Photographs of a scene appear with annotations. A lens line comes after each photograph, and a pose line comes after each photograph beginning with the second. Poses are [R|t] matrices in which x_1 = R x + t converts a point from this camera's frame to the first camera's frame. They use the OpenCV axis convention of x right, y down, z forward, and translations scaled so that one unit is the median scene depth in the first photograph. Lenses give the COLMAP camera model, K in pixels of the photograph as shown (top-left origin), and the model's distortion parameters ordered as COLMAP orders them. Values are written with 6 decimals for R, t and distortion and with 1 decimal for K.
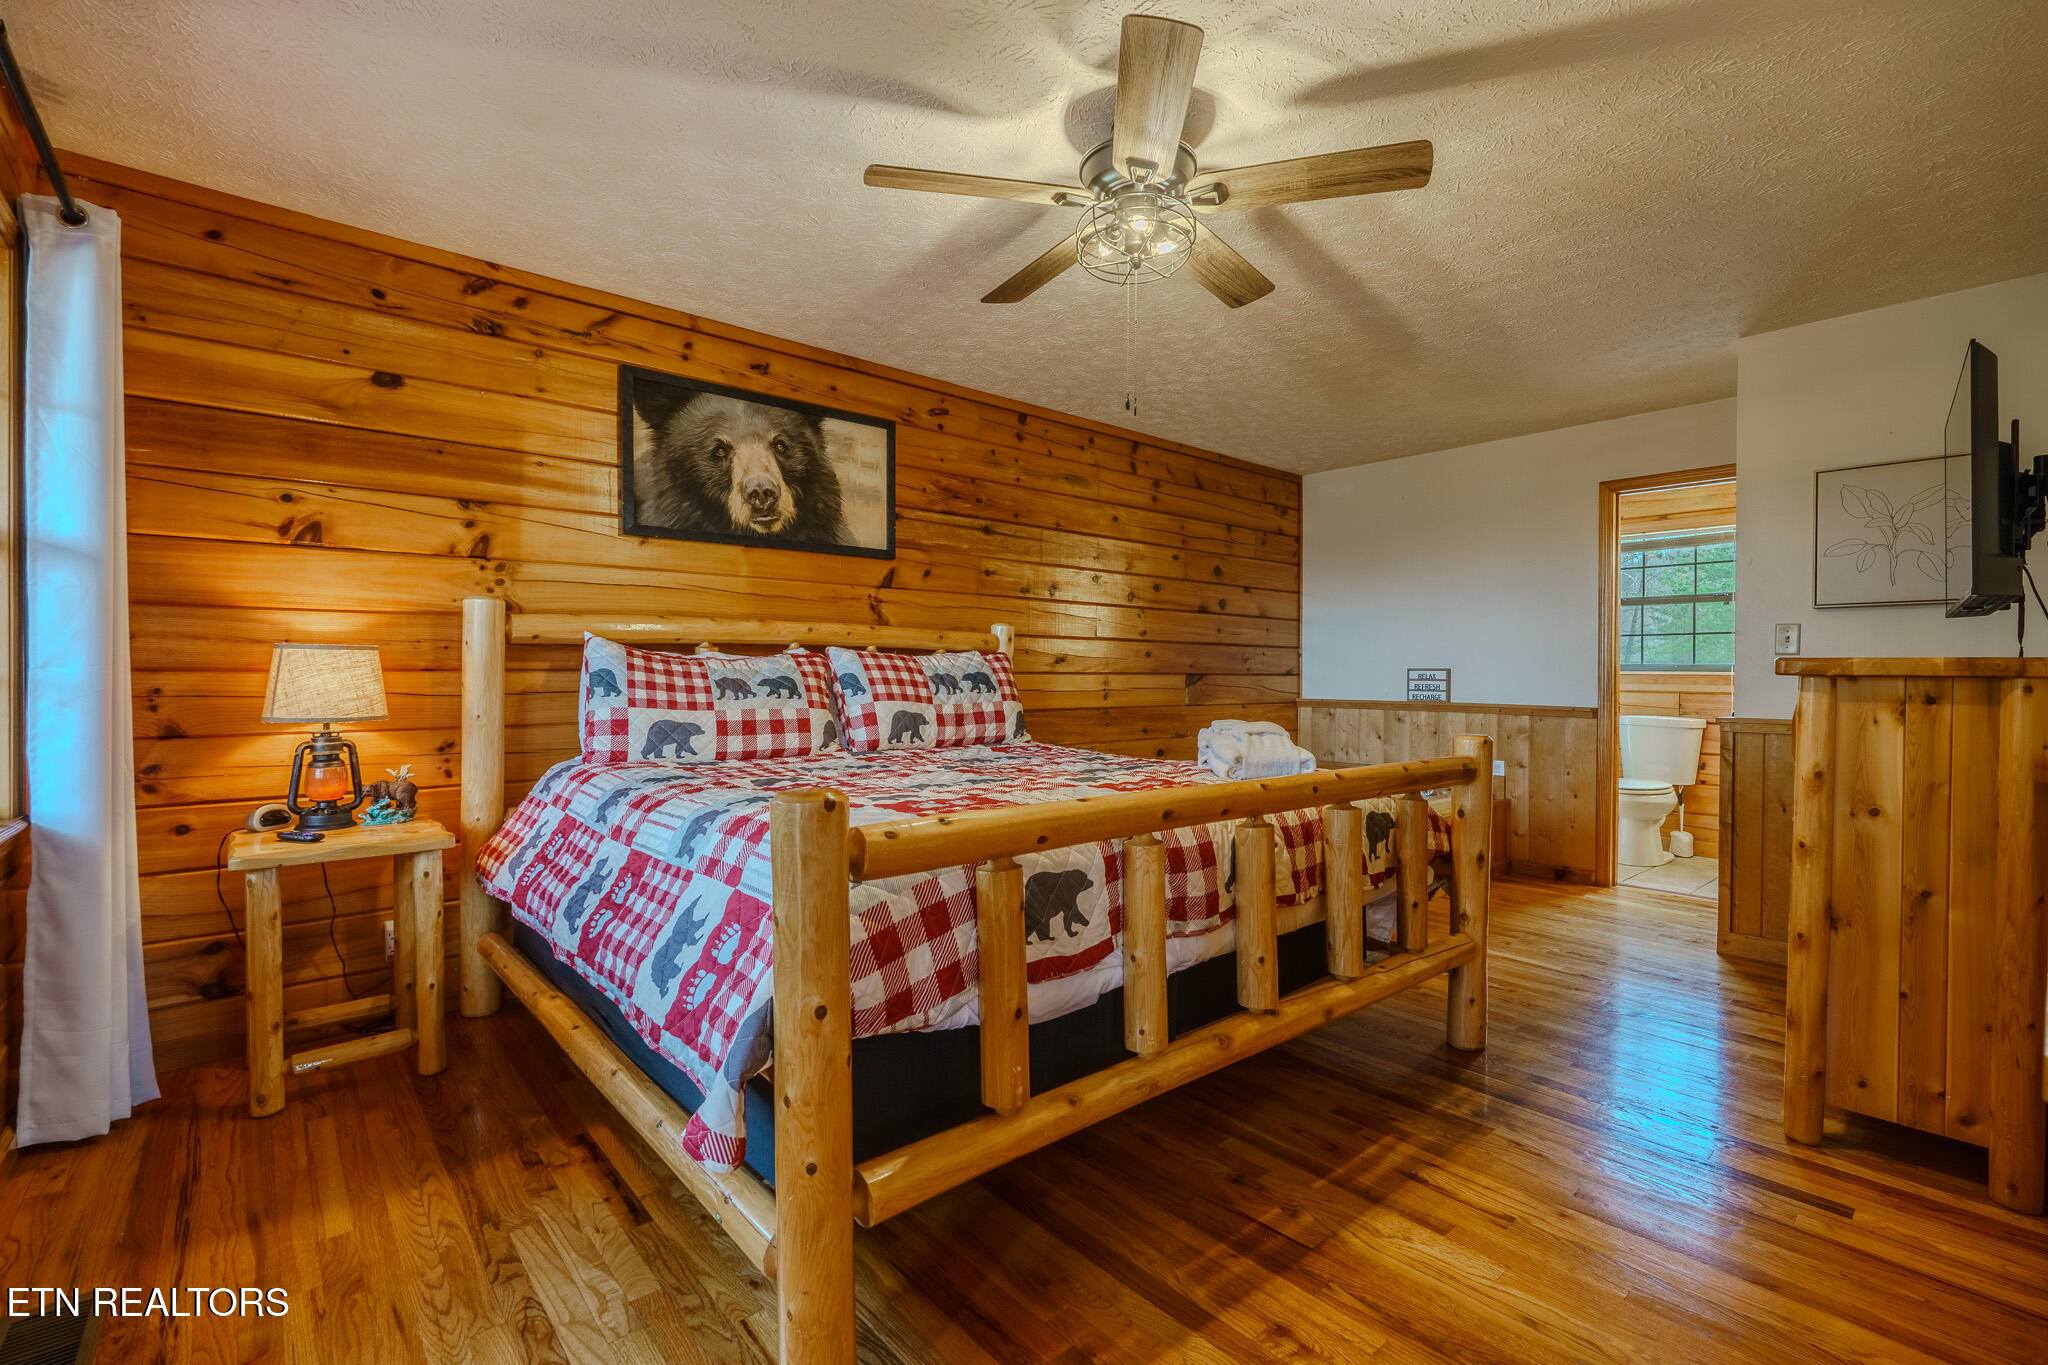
lens RADIAL K [[908.9, 0, 1031.7], [0, 908.9, 674.4], [0, 0, 1]] dist [-0.004838, 0.000856]
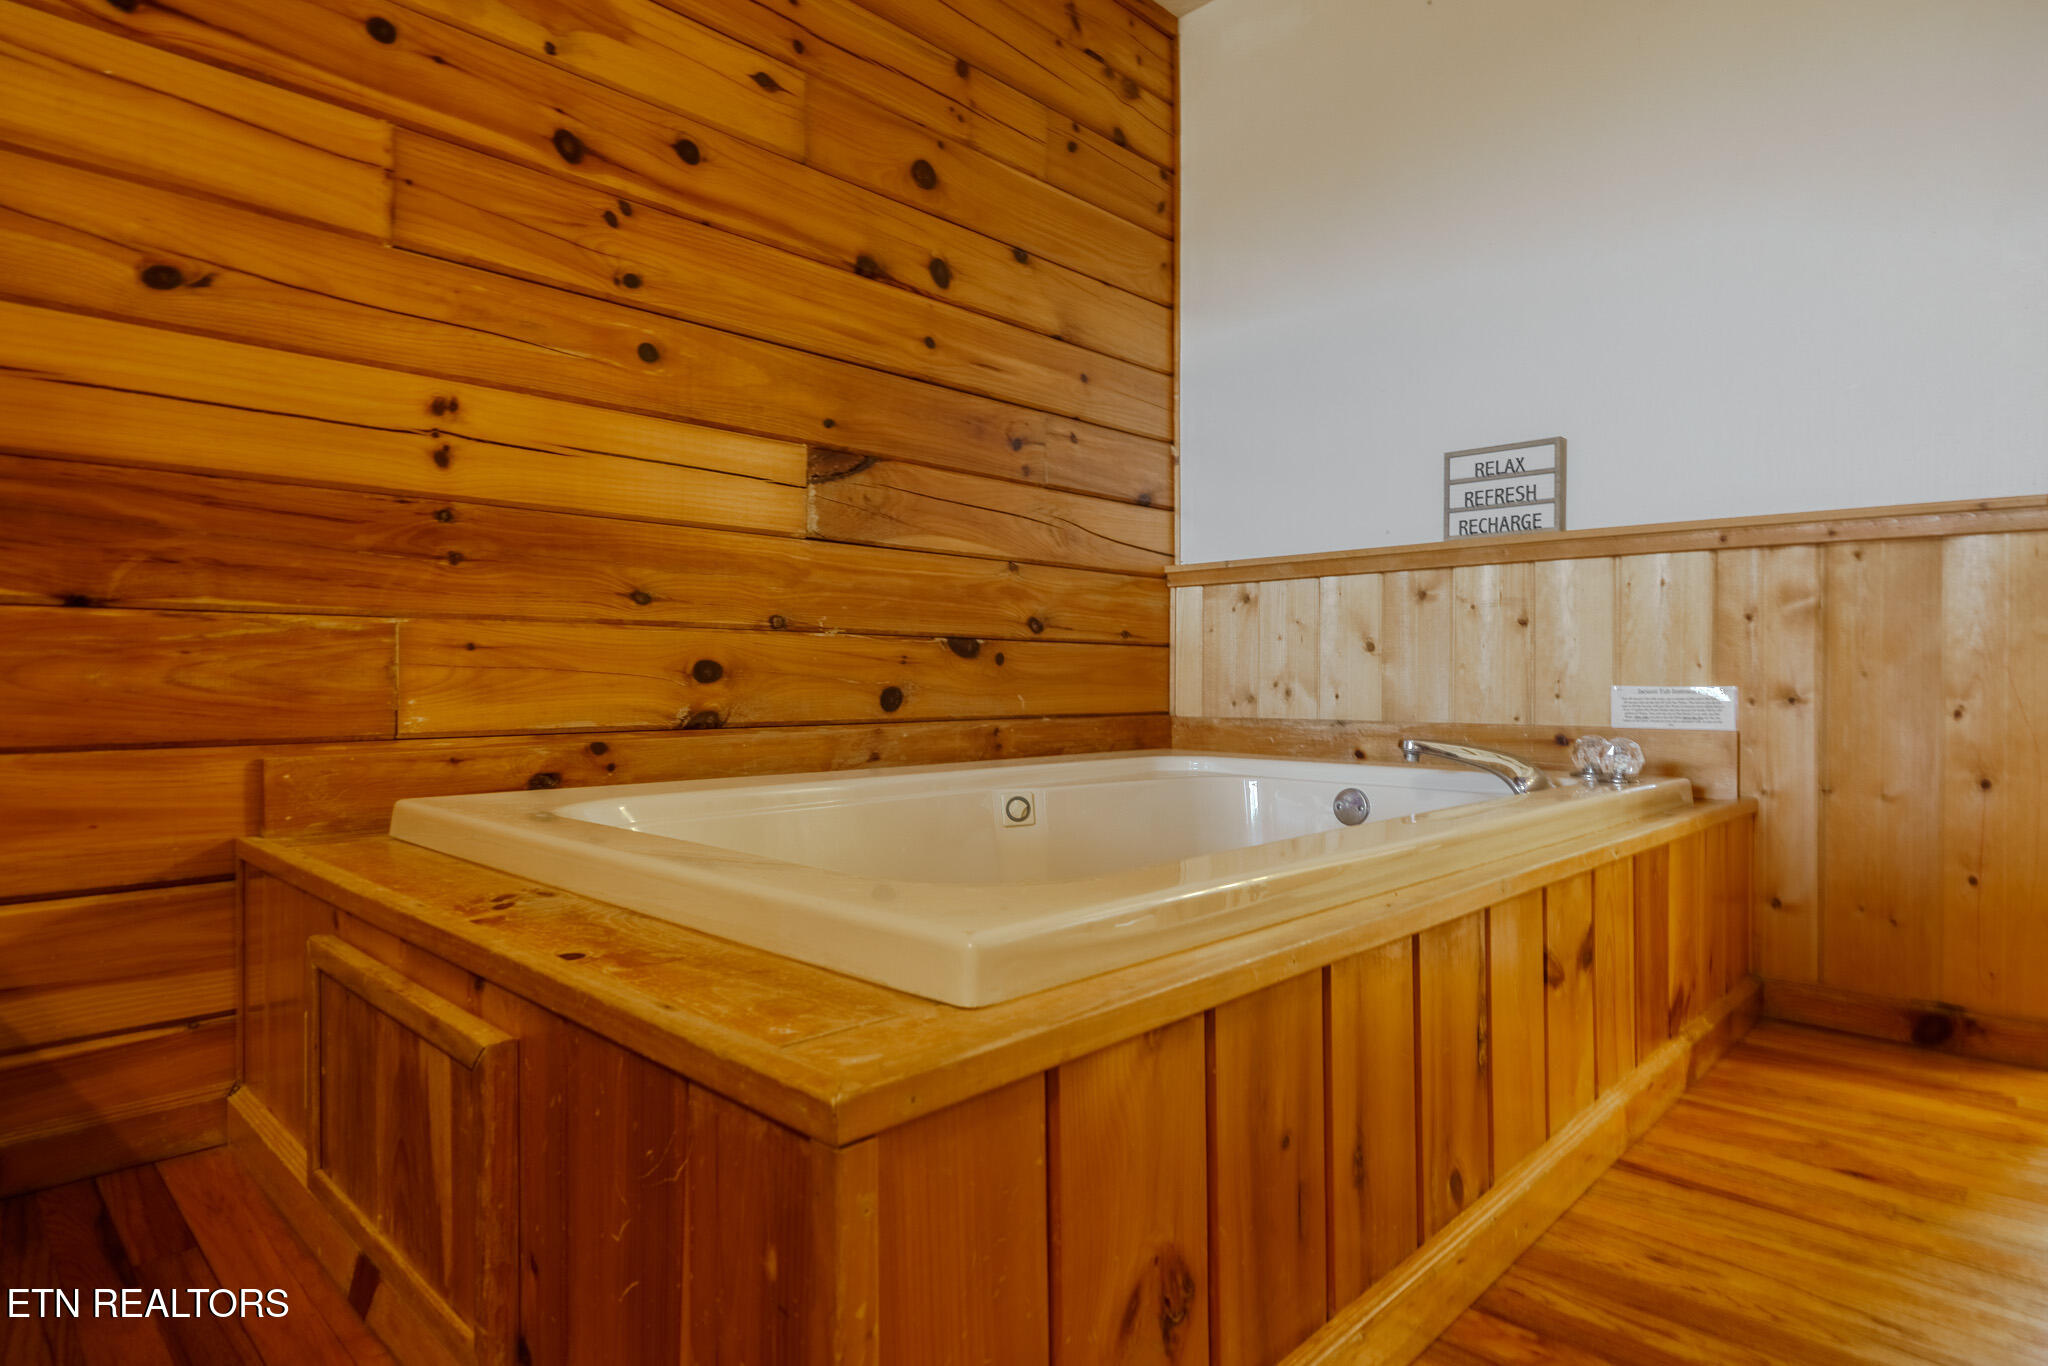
lens RADIAL K [[1115.5, 0, 1020.9], [0, 1115.5, 689.9], [0, 0, 1]] dist [0.003568, 0.000142]
pose [[0.997239, -0.007092, 0.073923, 0.207313], [0.006648, 0.999958, 0.006252, 0.084785], [-0.073964, -0.005743, 0.997244, 0.557368]]
